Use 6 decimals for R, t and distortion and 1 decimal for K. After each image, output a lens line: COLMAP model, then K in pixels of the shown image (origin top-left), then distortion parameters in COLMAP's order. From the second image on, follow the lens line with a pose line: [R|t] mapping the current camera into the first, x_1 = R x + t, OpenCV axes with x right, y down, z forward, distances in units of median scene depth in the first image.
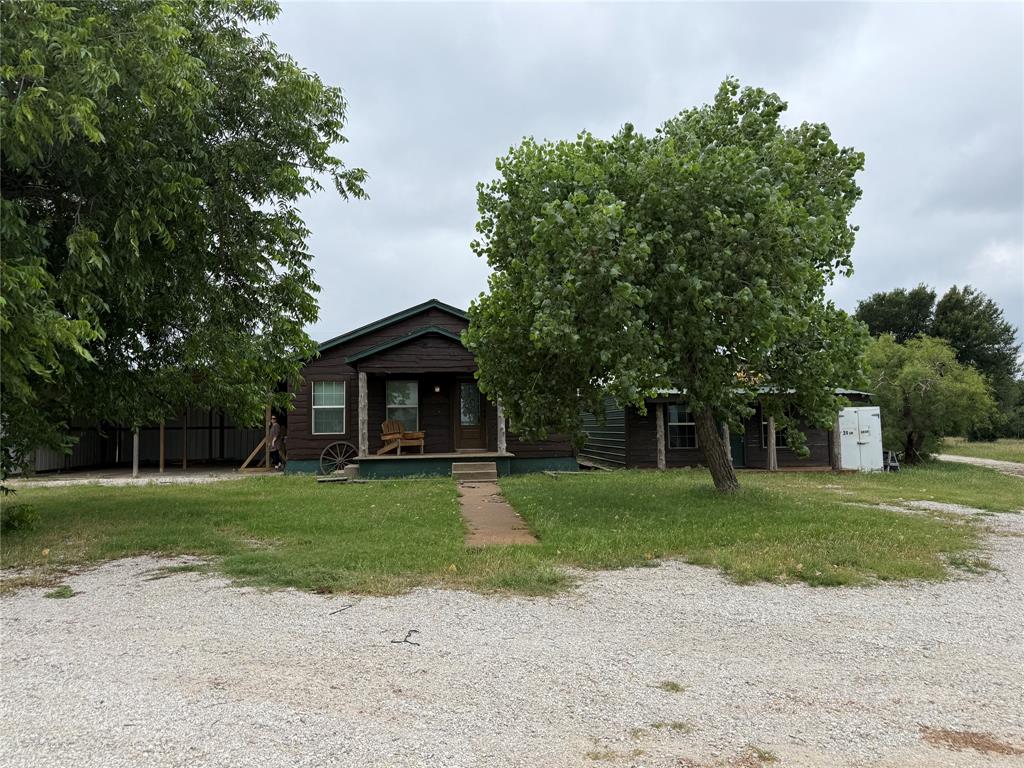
lens RADIAL K [[700.5, 0, 514.4], [0, 700.5, 384.2], [0, 0, 1]] dist [0.005457, -0.000364]
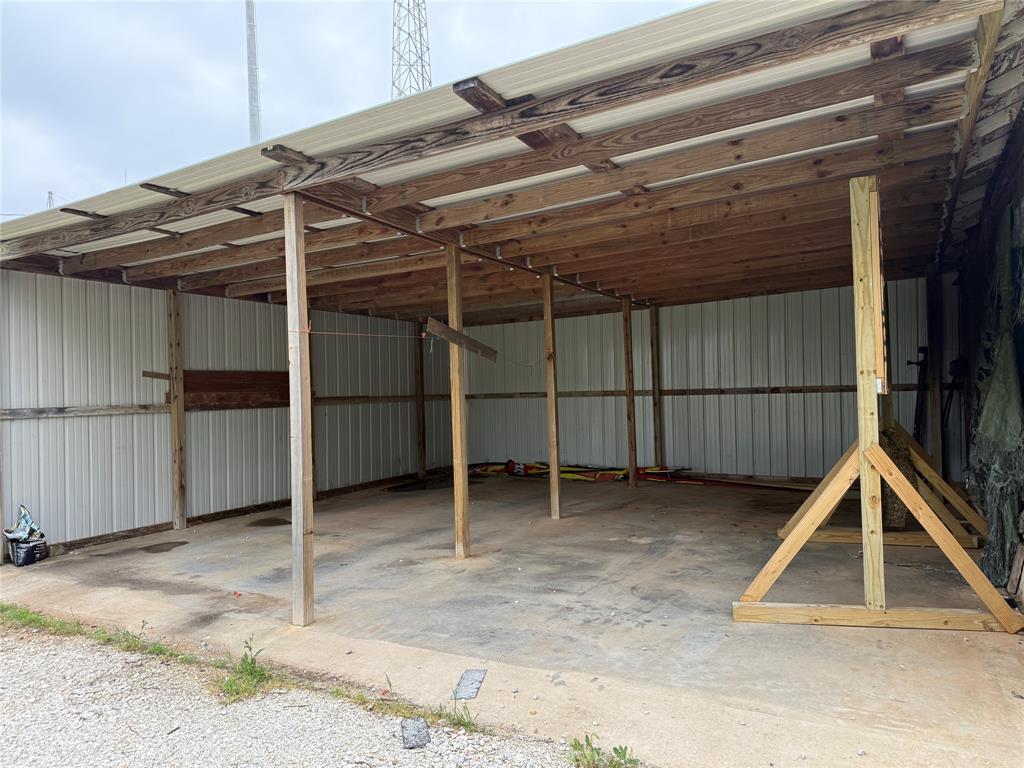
lens RADIAL K [[700.5, 0, 511.5], [0, 700.5, 387.4], [0, 0, 1]] dist [0.005457, -0.000364]
pose [[0.829649, -0.009316, -0.558208, -0.351882], [0.043651, 0.997882, 0.048224, 0.048364], [0.556577, -0.064375, 0.828298, 0.832411]]
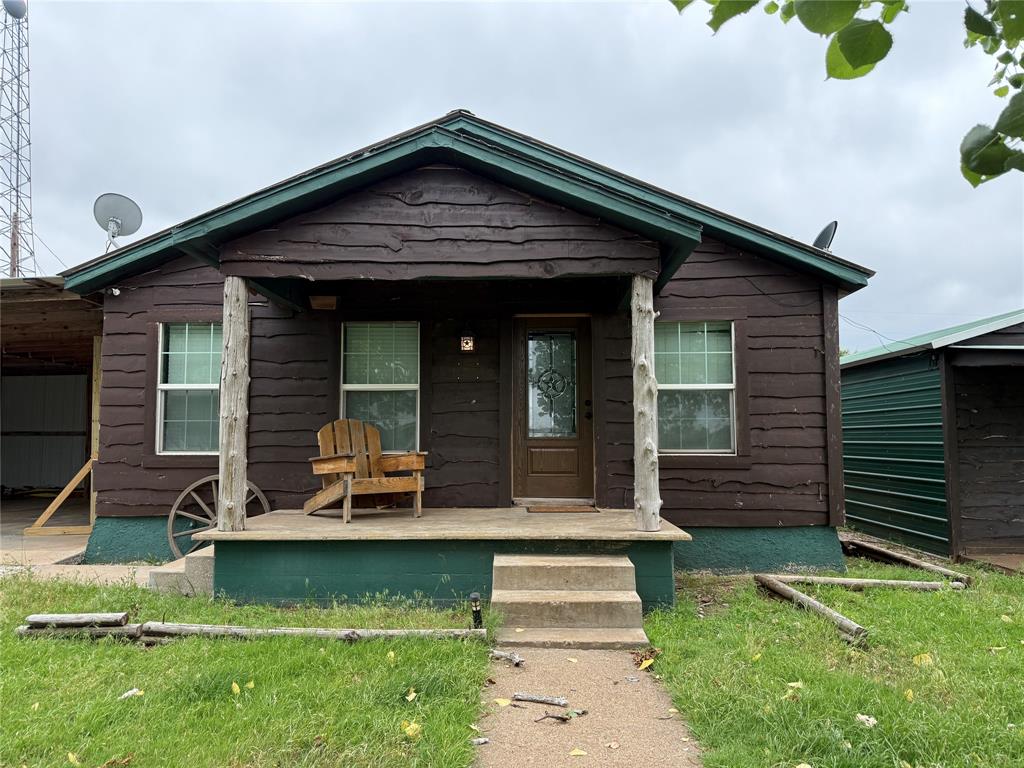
lens RADIAL K [[700.5, 0, 508.9], [0, 700.5, 383.8], [0, 0, 1]] dist [0.005457, -0.000364]
pose [[0.992923, 0.006323, -0.118588, -0.041099], [-0.007617, 0.999916, -0.010466, 0.033805], [0.118512, 0.011295, 0.992888, 0.627689]]
